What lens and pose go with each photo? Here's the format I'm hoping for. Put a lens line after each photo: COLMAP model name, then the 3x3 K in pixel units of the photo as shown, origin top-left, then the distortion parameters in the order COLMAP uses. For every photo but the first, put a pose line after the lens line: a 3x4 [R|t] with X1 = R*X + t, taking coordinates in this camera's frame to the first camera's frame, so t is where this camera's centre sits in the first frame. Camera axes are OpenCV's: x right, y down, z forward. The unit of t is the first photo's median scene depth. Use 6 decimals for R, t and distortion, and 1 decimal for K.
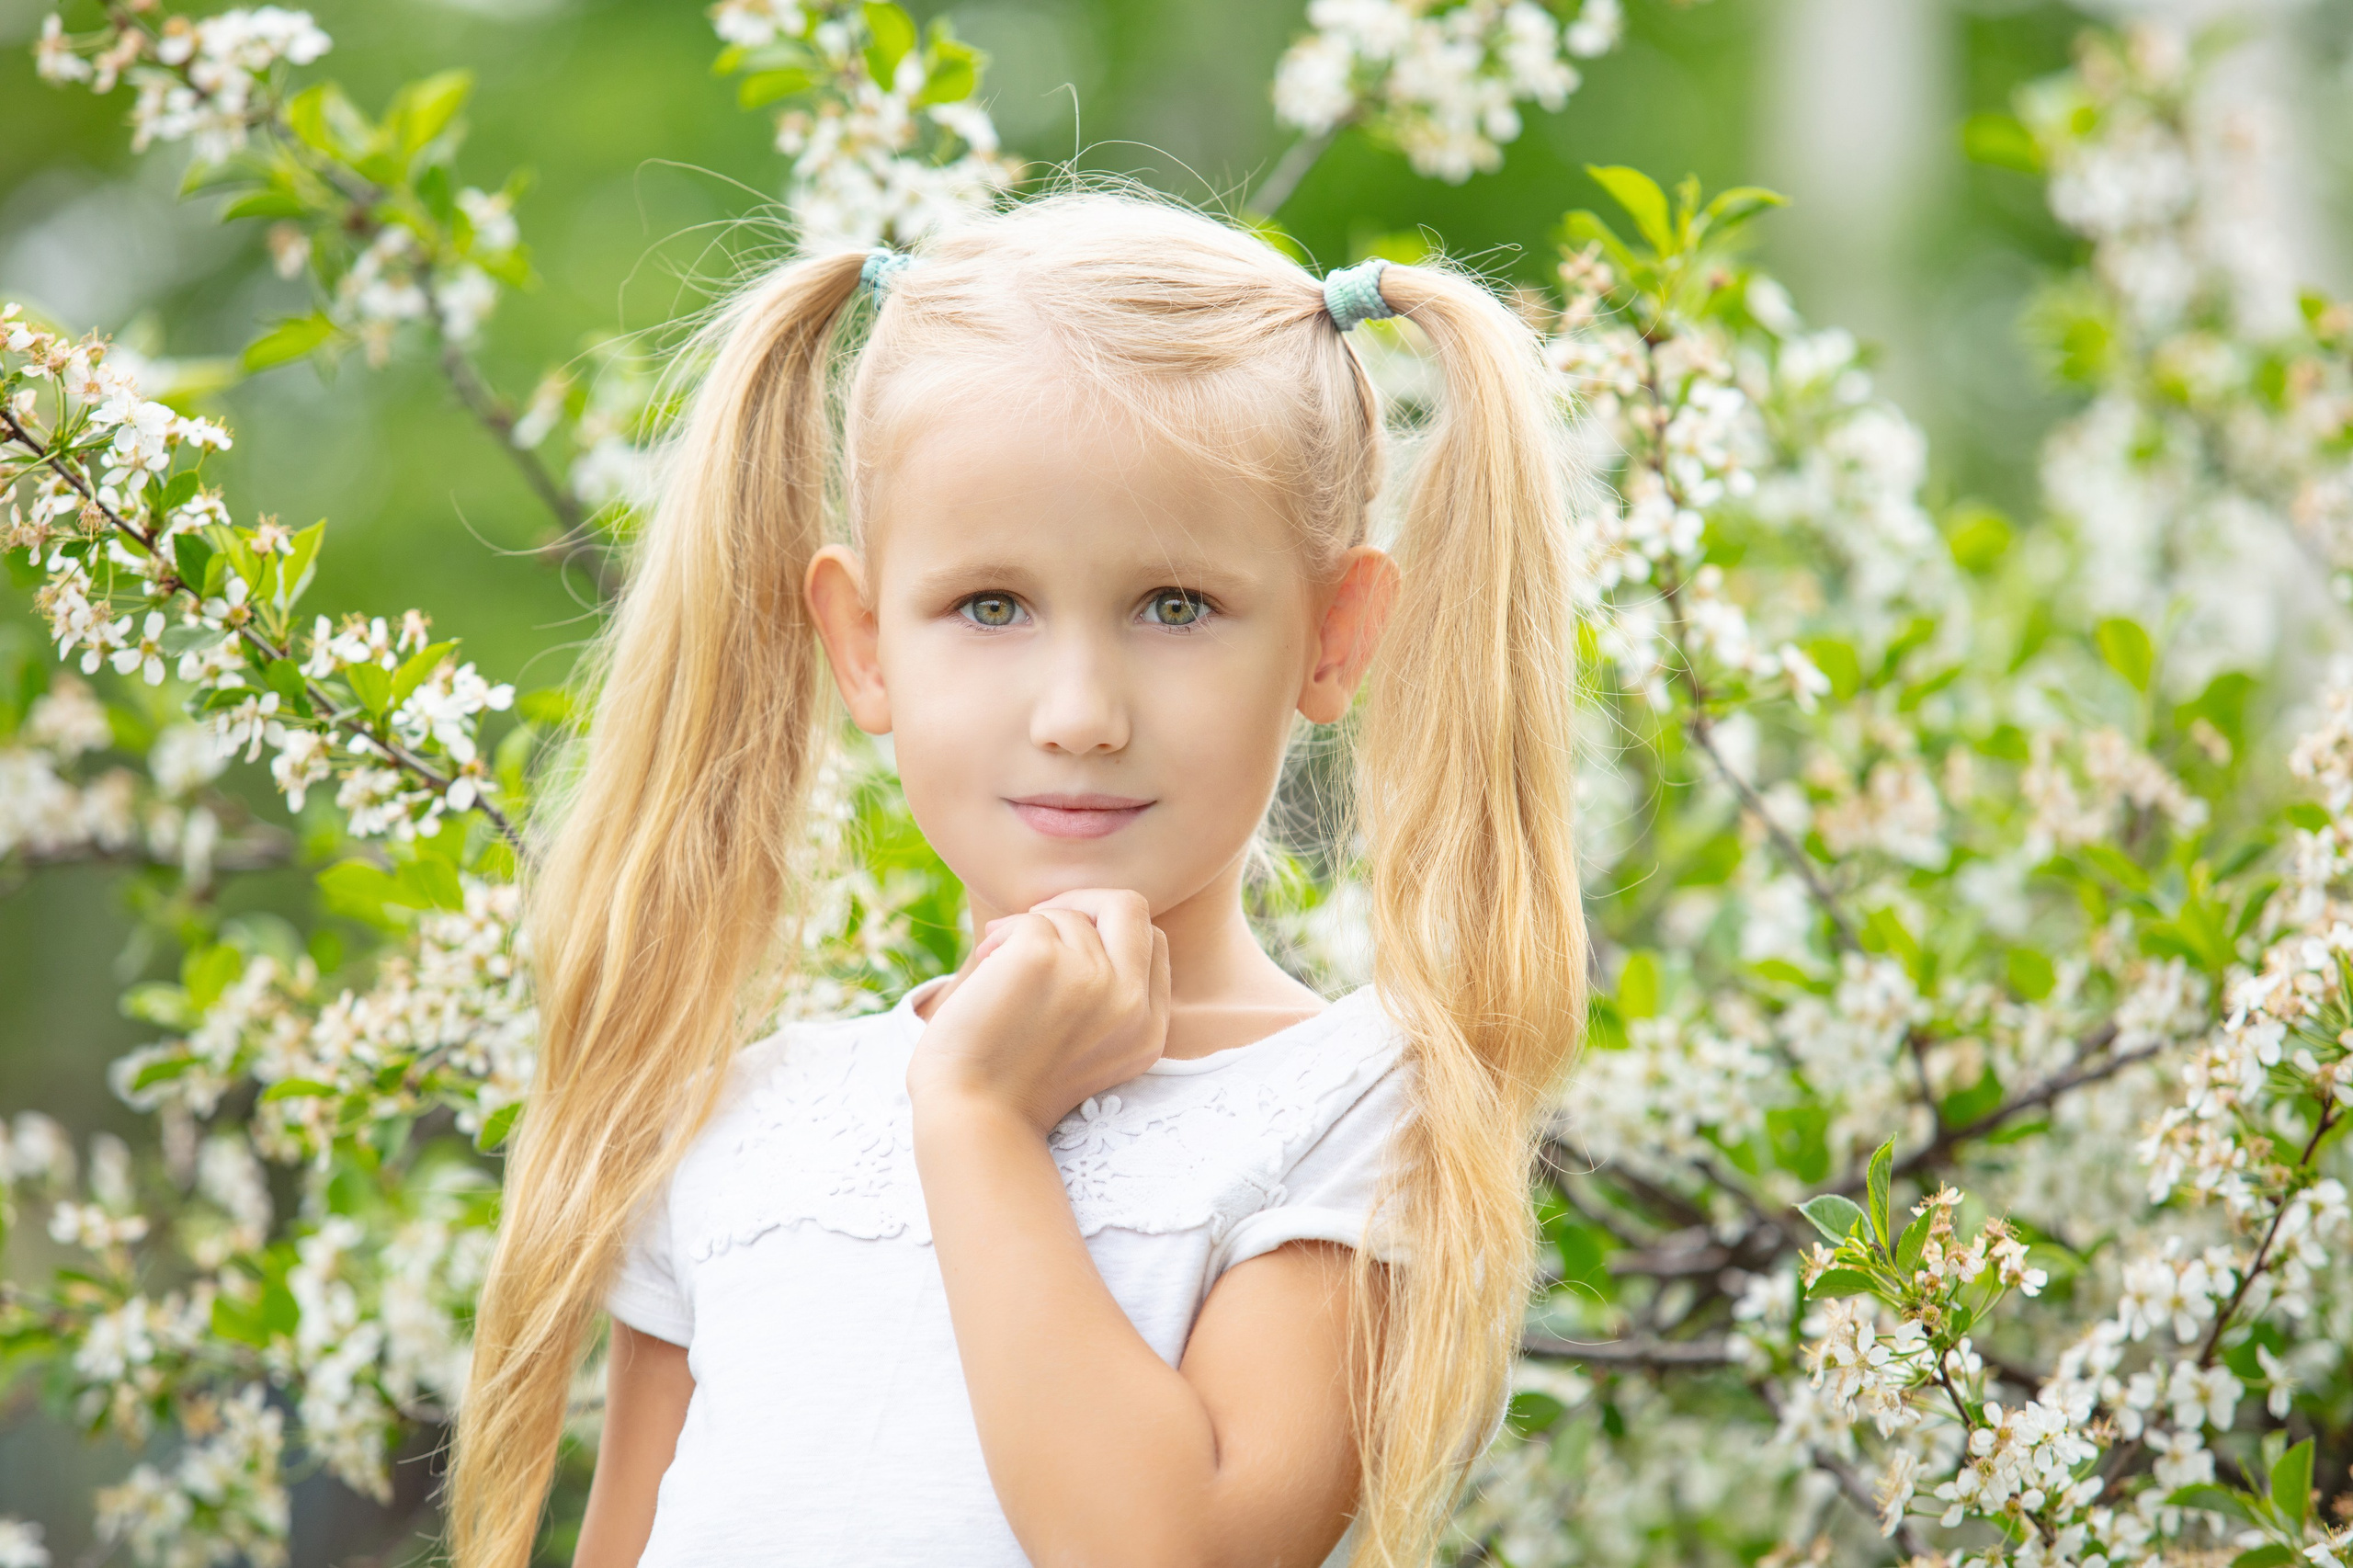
lens RADIAL K [[13734.1, 0, 1112.1], [0, 13734.1, 775.0], [0, 0, 1]] dist [1.623423, 0.000000]
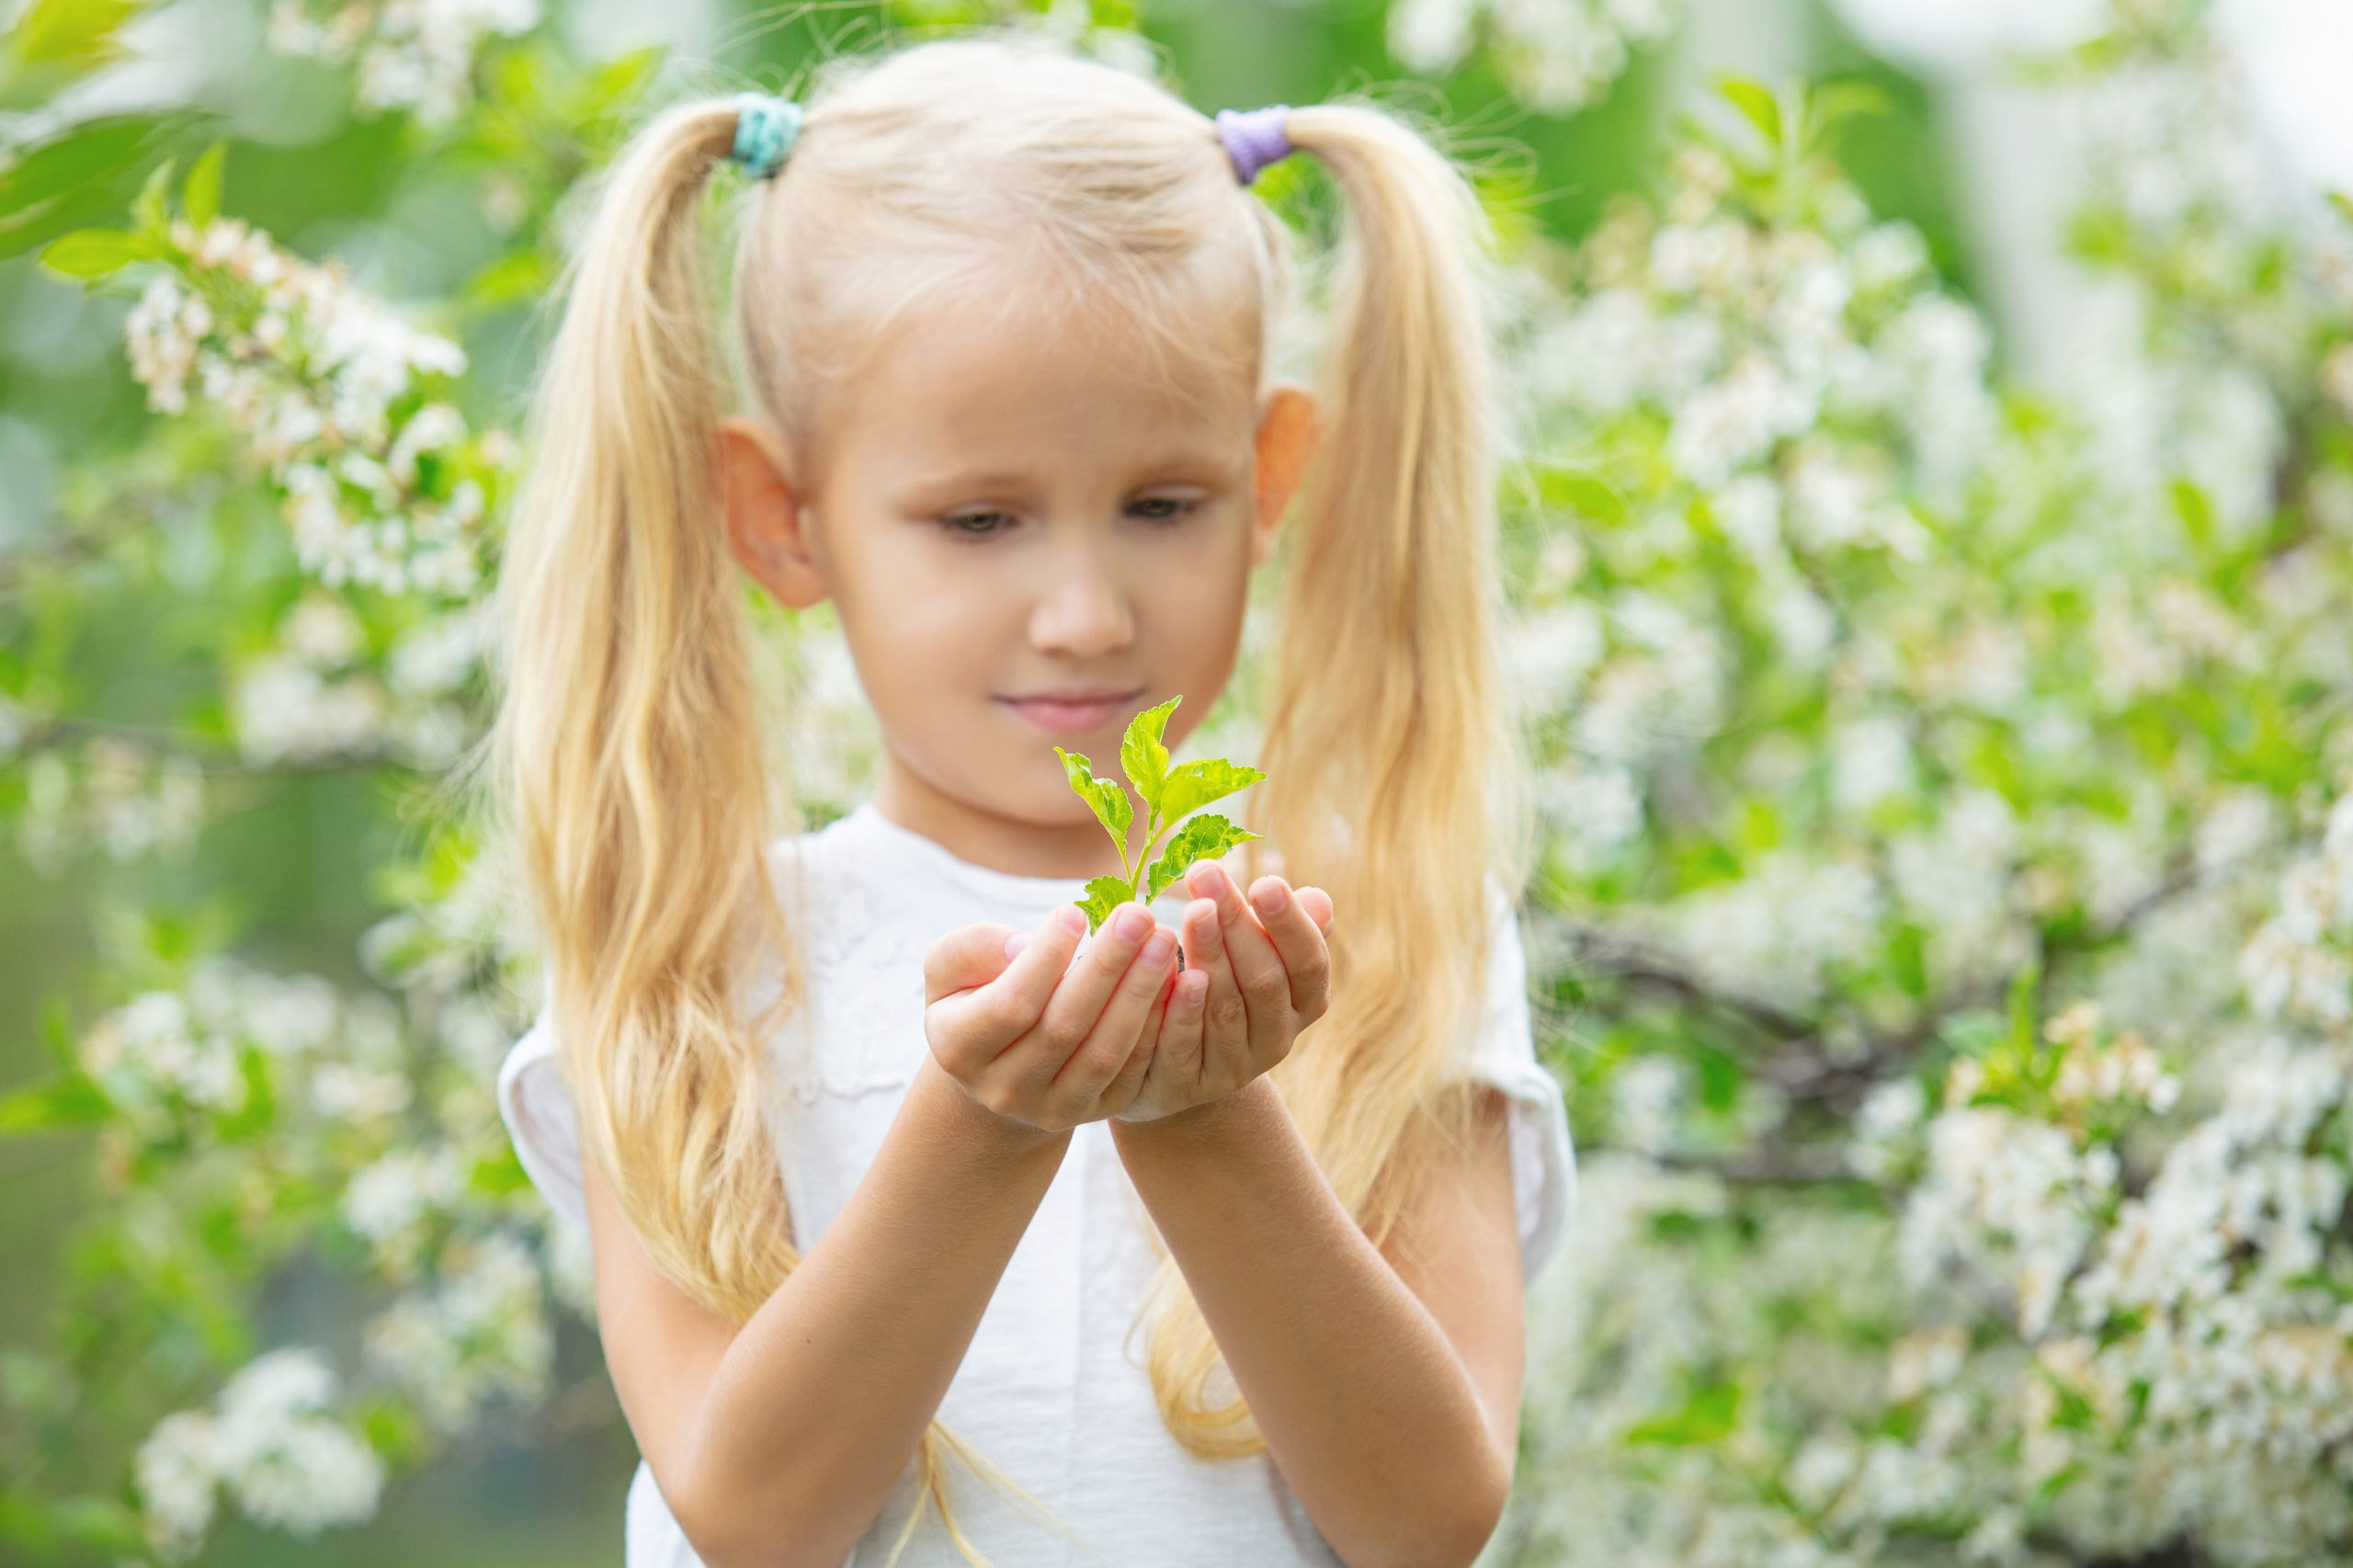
lens RADIAL K [[9833.9, 0, 1173.5], [0, 9833.9, 783.0], [0, 0, 1]] dist [0.235210, 0.000000]
pose [[0.999555, -0.027566, 0.011365, -0.017143], [0.027426, 0.999548, 0.012302, 0.000984], [-0.011699, -0.011984, 0.999860, 0.223267]]
